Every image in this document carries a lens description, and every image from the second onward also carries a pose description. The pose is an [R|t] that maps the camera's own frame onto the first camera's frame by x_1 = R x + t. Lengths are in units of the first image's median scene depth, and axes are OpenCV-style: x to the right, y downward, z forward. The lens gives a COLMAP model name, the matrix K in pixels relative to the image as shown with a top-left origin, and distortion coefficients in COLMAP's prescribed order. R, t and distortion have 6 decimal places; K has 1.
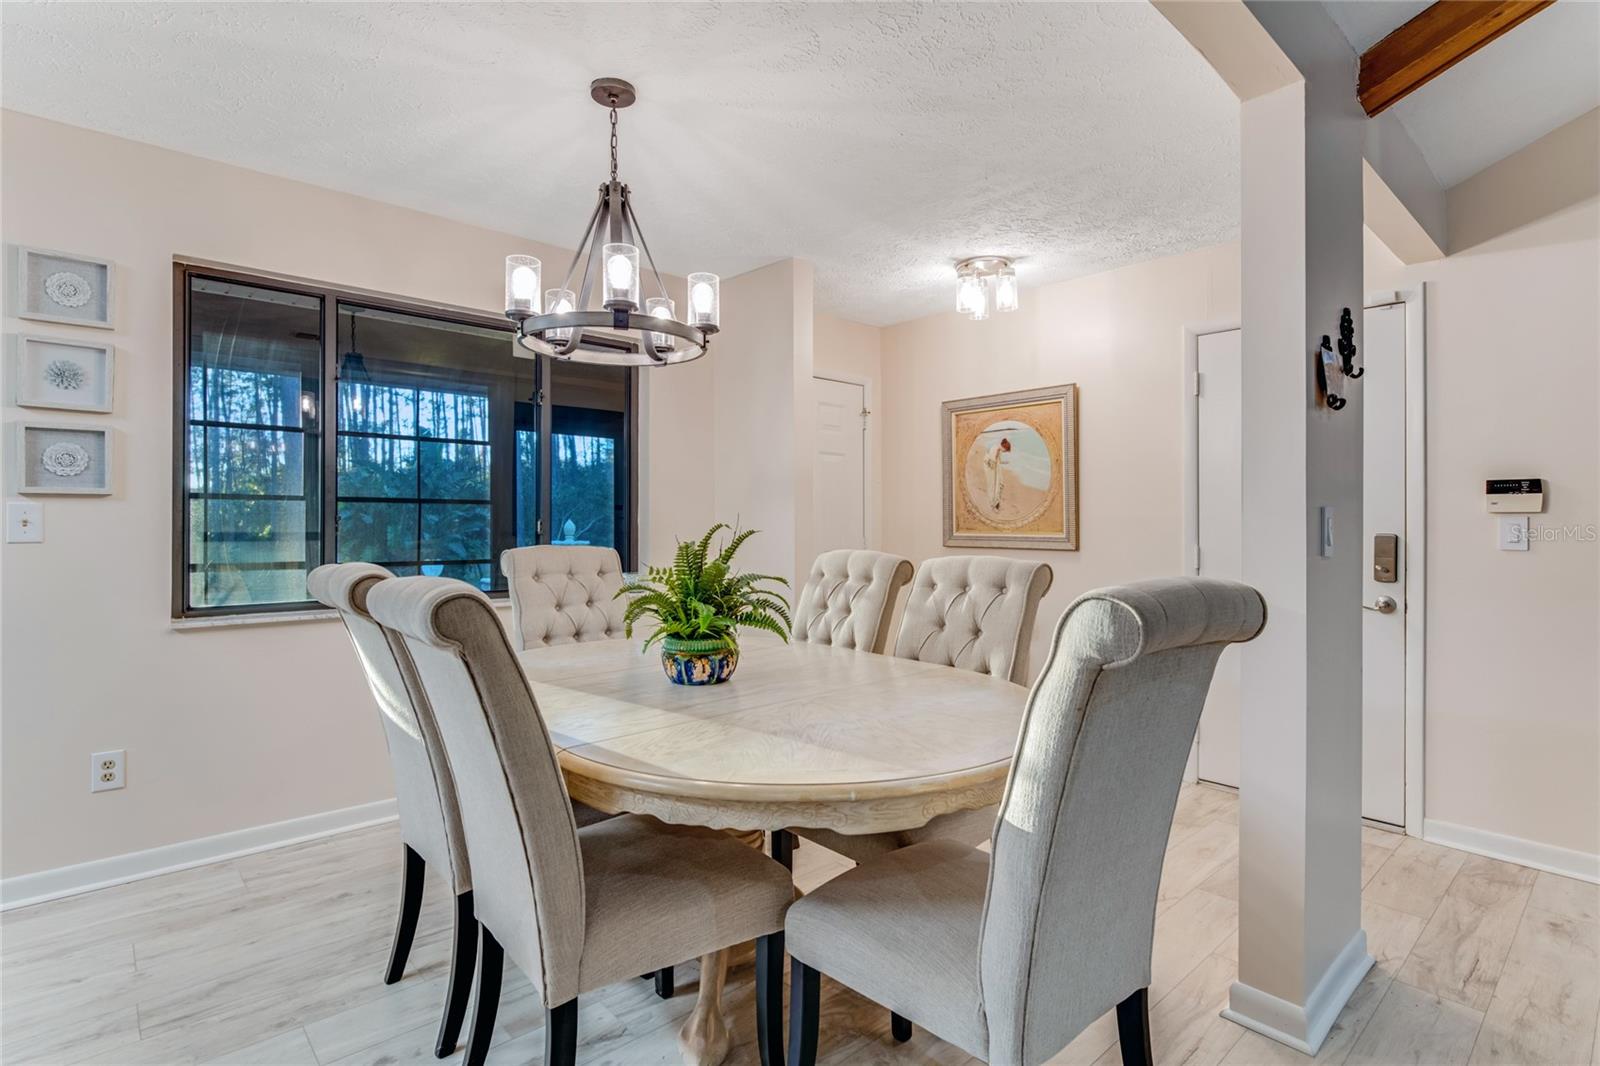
lens RADIAL K [[787.0, 0, 813.7], [0, 787.0, 526.2], [0, 0, 1]] dist [0.000904, -0.000966]
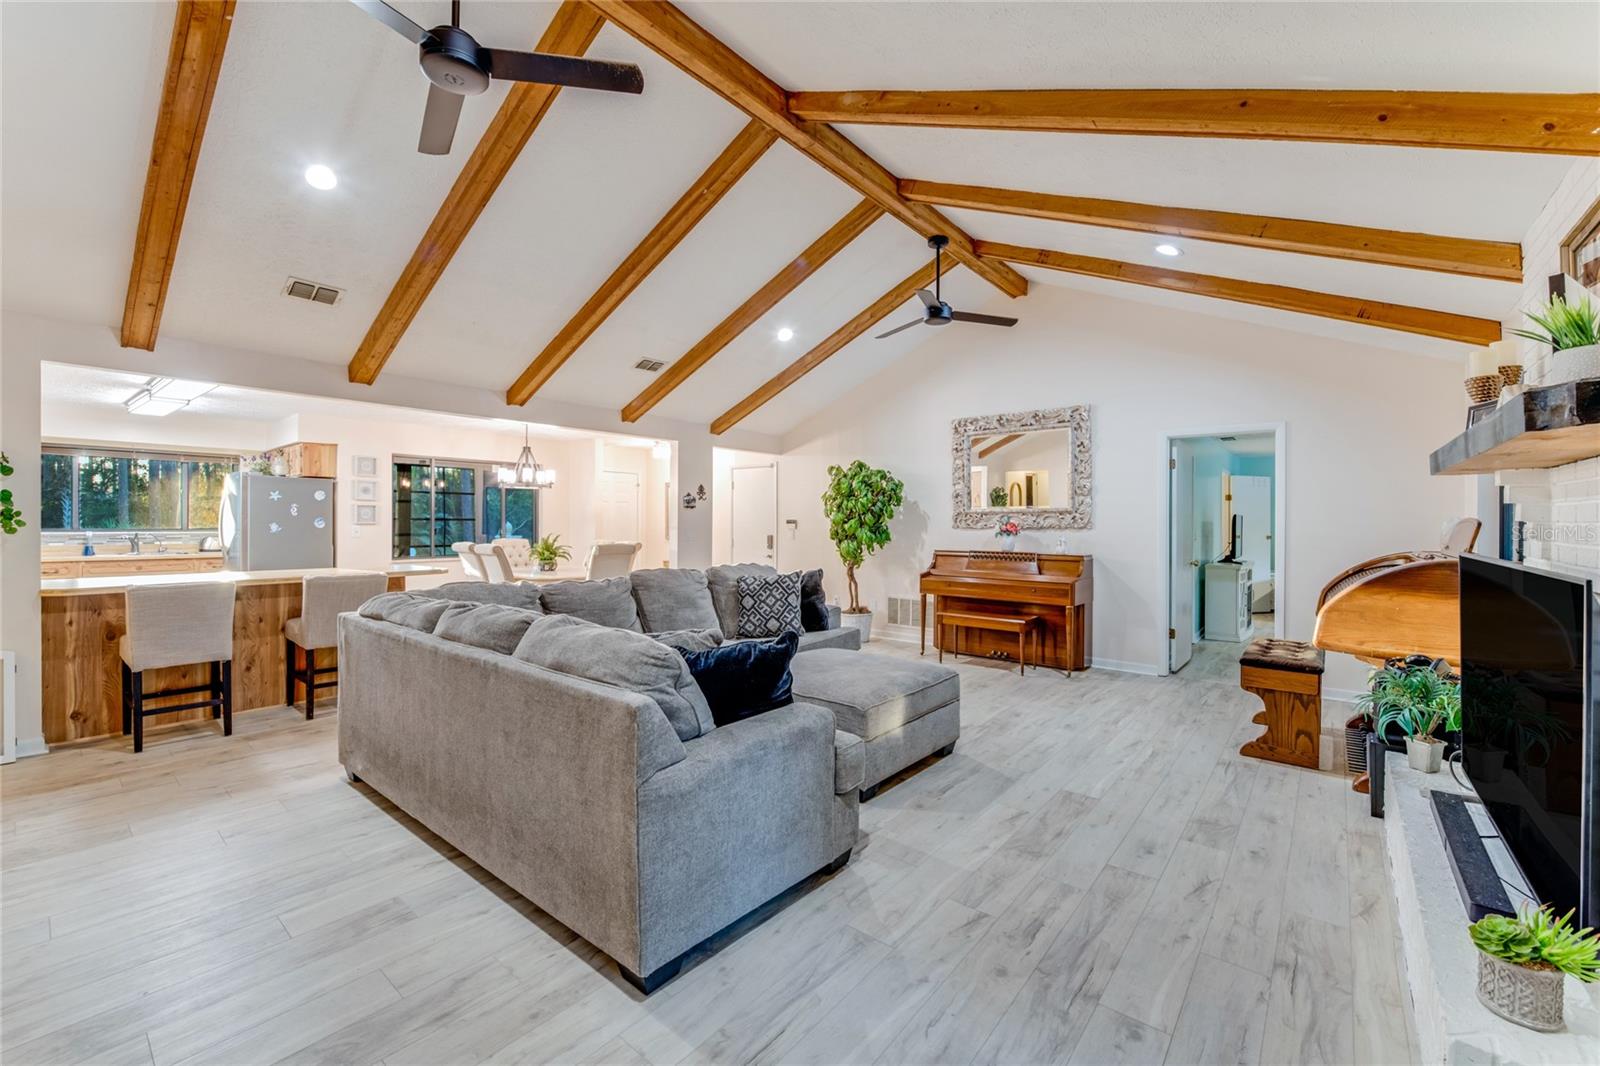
lens RADIAL K [[643.6, 0, 804.1], [0, 643.6, 526.5], [0, 0, 1]] dist [-0.005522, -0.001191]
pose [[0.990930, 0.002618, 0.134352, 0.635658], [-0.003303, 0.999983, 0.004874, -0.050818], [-0.134337, -0.005274, 0.990922, -2.185711]]
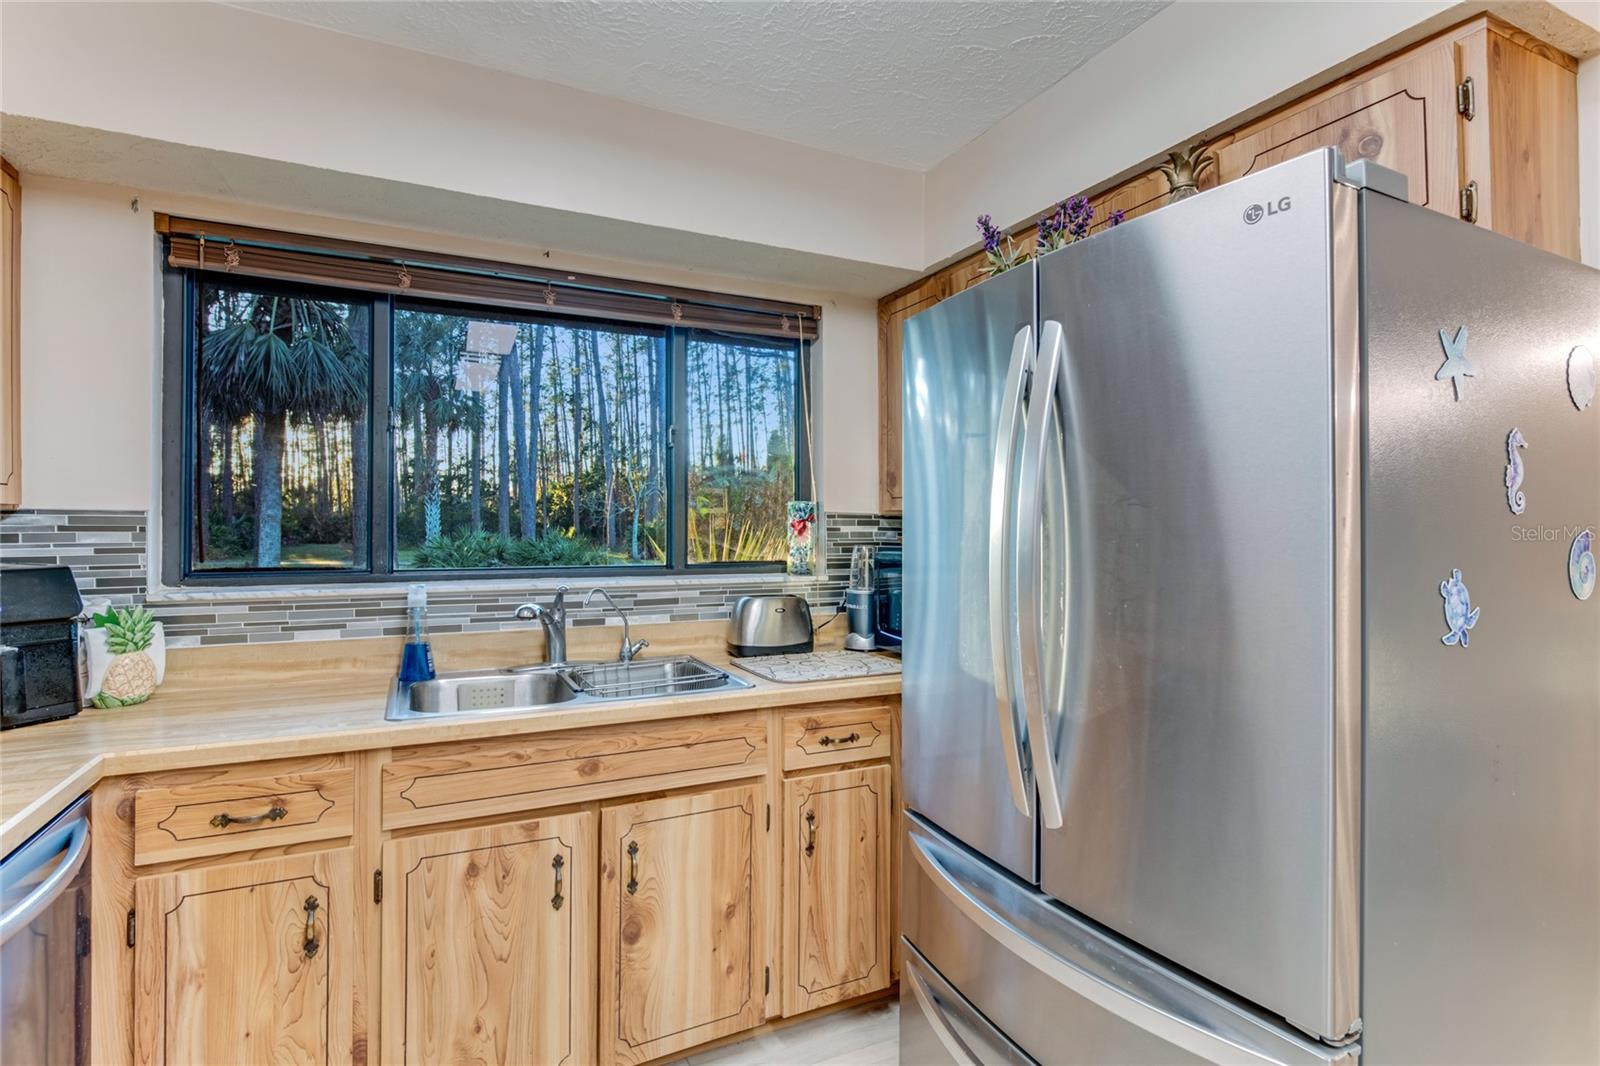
lens RADIAL K [[787.0, 0, 805.9], [0, 787.0, 525.0], [0, 0, 1]] dist [0.000904, -0.000966]
pose [[0.960504, 0.002665, -0.278253, -1.429834], [-0.003912, 0.999985, -0.003929, -0.066514], [0.278239, 0.004863, 0.960500, 0.276570]]
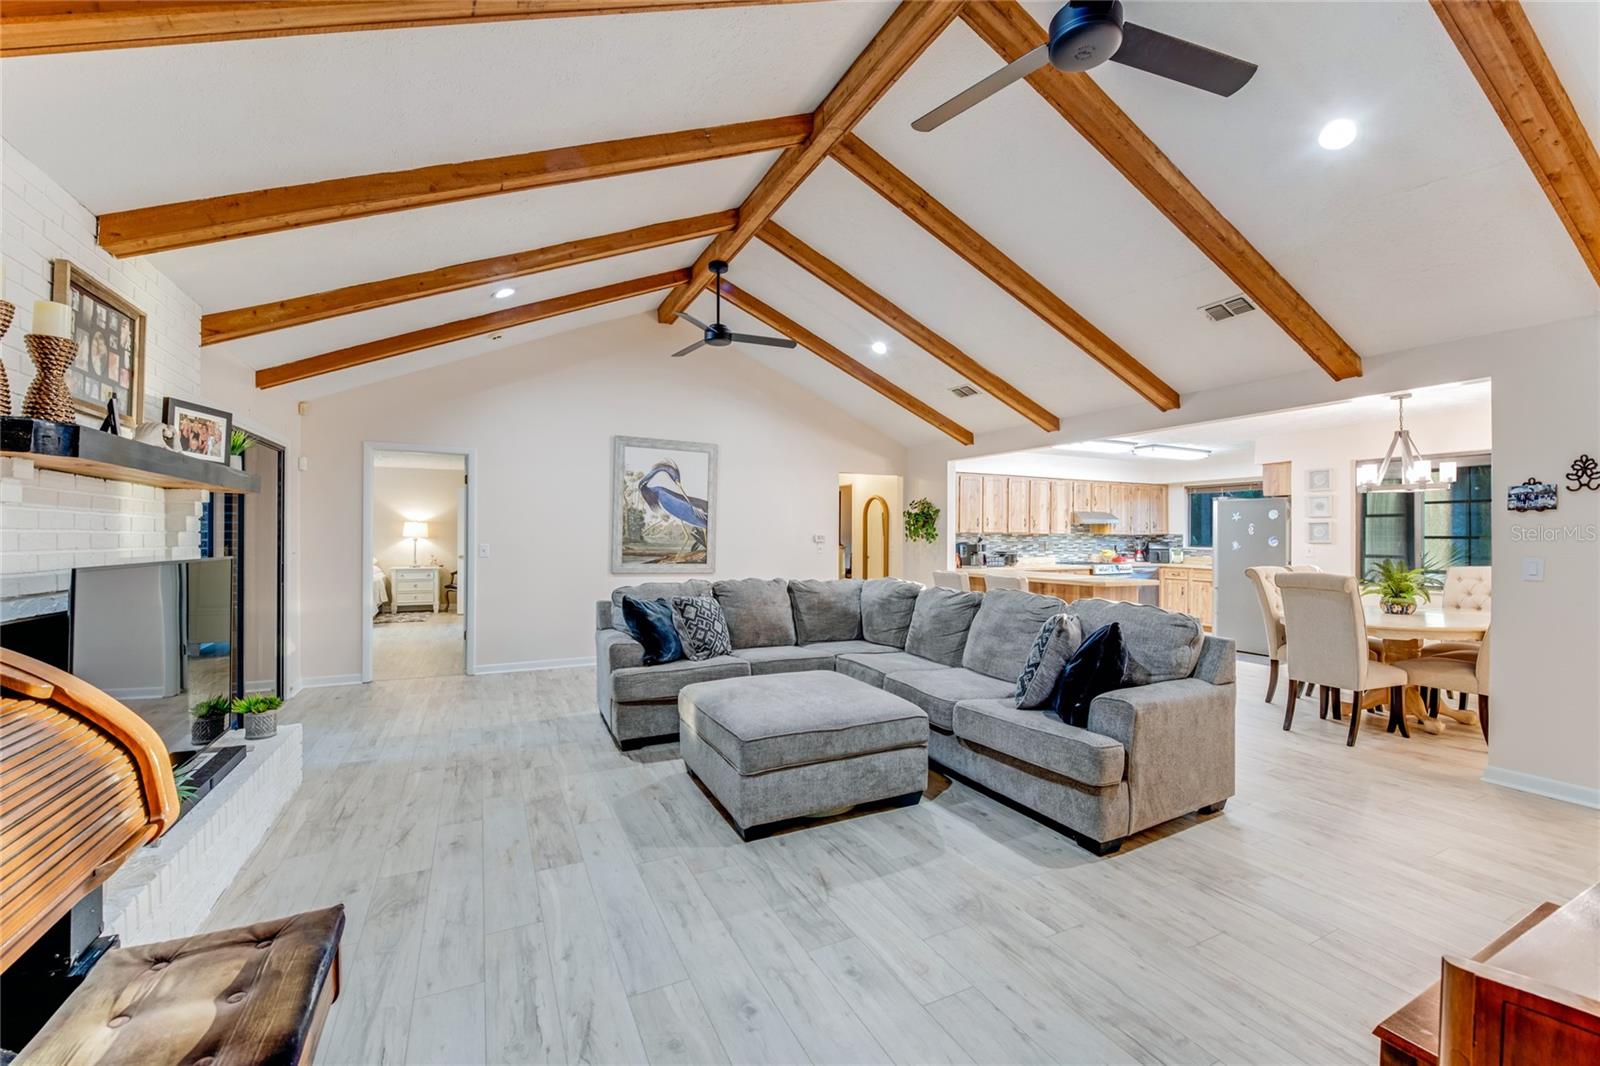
lens RADIAL K [[643.6, 0, 799.2], [0, 643.6, 532.4], [0, 0, 1]] dist [-0.005522, -0.001191]
pose [[-0.280846, -0.007688, -0.959722, 2.251640], [-0.007100, 0.999957, -0.005933, -0.053896], [0.959727, 0.005148, -0.280889, -0.330409]]
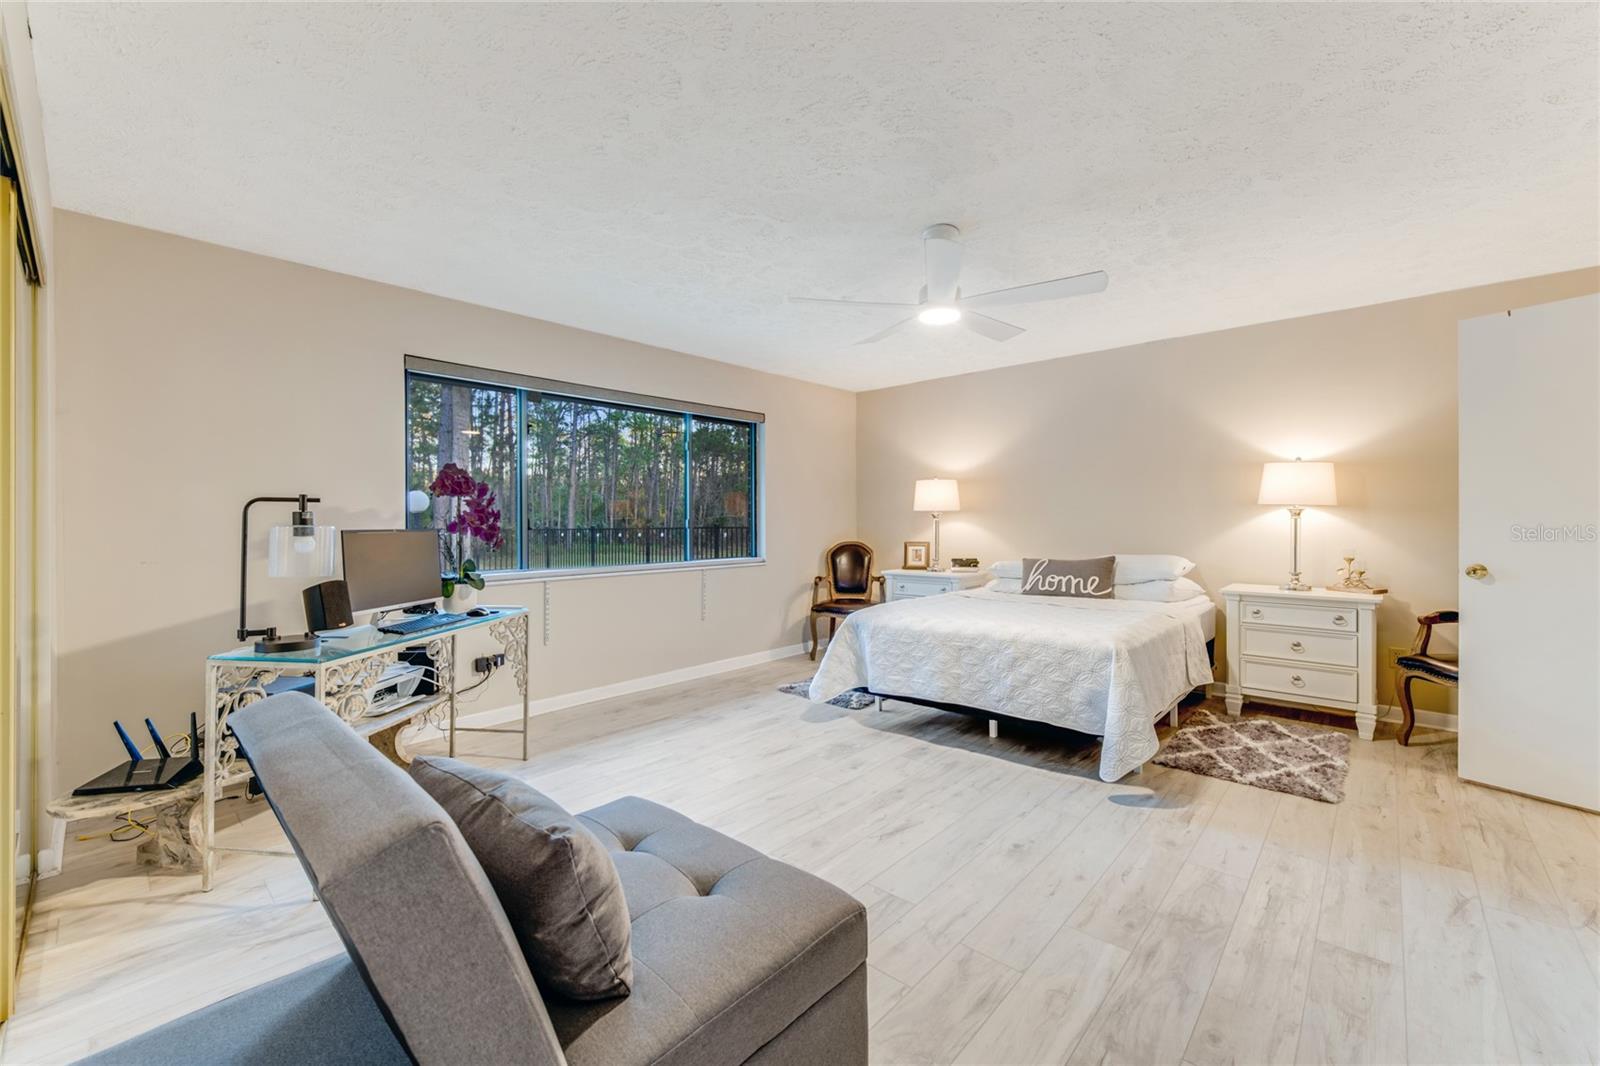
lens RADIAL K [[643.6, 0, 795.5], [0, 643.6, 525.5], [0, 0, 1]] dist [-0.005522, -0.001191]
pose [[-0.996532, 0.005501, -0.083034, 0.198857], [0.005076, 0.999973, 0.005325, 0.005371], [0.083061, 0.004885, -0.996532, -2.540781]]
